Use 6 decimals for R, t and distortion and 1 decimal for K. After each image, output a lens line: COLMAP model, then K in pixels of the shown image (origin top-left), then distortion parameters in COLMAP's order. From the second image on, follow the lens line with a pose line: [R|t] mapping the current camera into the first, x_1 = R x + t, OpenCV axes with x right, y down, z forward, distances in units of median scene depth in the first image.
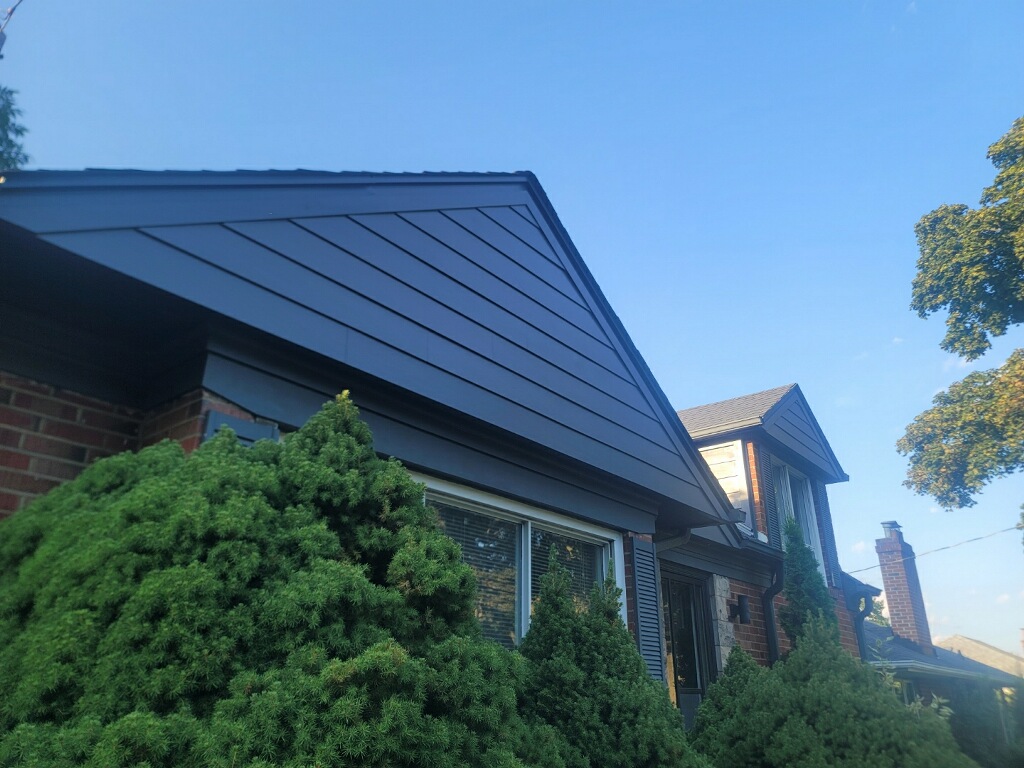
lens RADIAL K [[733.9, 0, 536.6], [0, 733.9, 403.1], [0, 0, 1]] dist [0.058256, -0.040143]
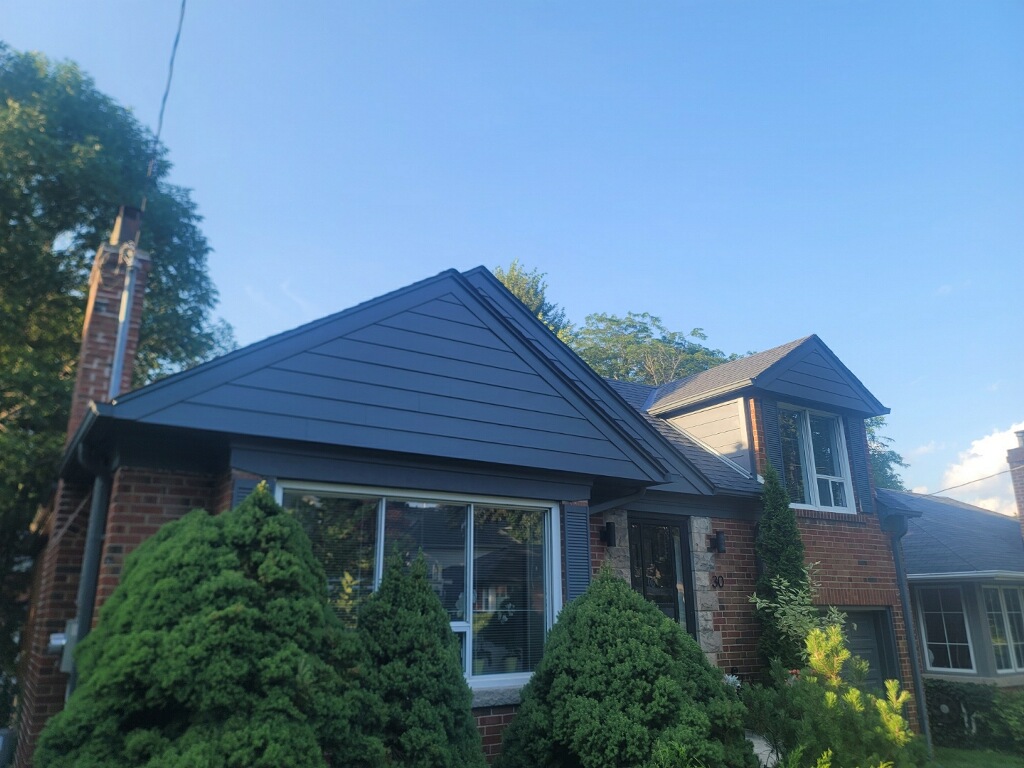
lens RADIAL K [[733.9, 0, 536.6], [0, 733.9, 403.1], [0, 0, 1]] dist [0.058256, -0.040143]
pose [[0.955345, -0.087285, -0.282306, 1.379553], [0.118810, 0.988215, 0.096520, -0.435945], [0.270554, -0.125750, 0.954457, -0.974214]]
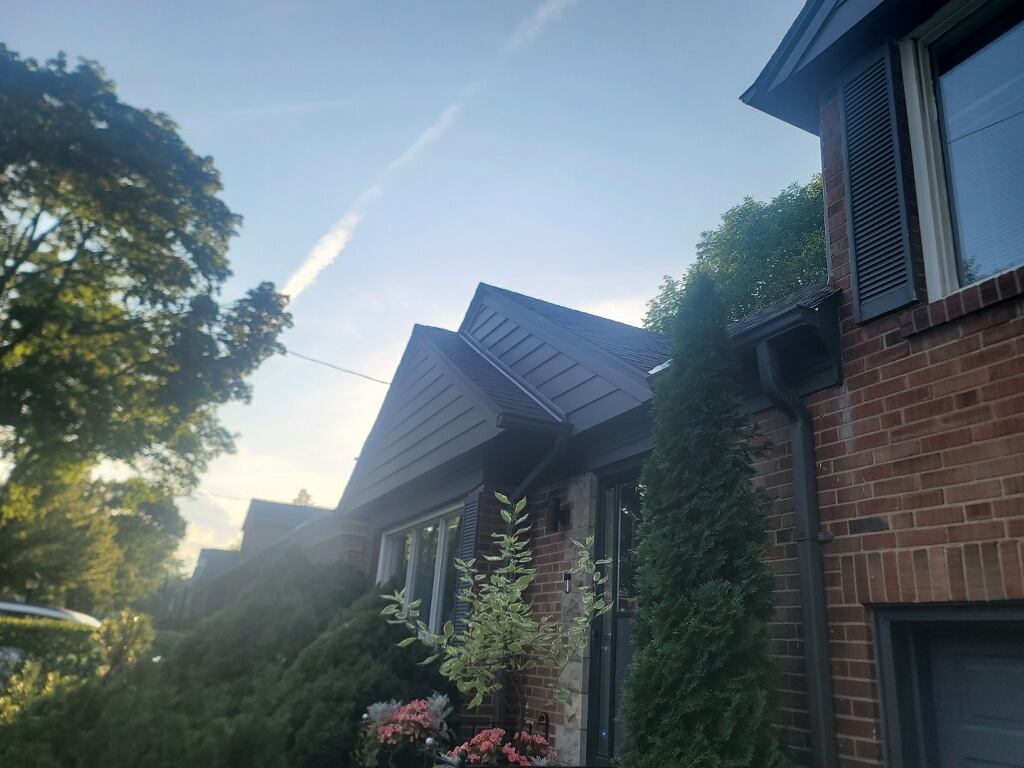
lens RADIAL K [[733.9, 0, 536.6], [0, 733.9, 403.1], [0, 0, 1]] dist [0.058256, -0.040143]
pose [[-0.396084, -0.310509, -0.864119, 3.382179], [0.295908, 0.847714, -0.440249, 1.765701], [0.869227, -0.430075, -0.243884, 4.126600]]
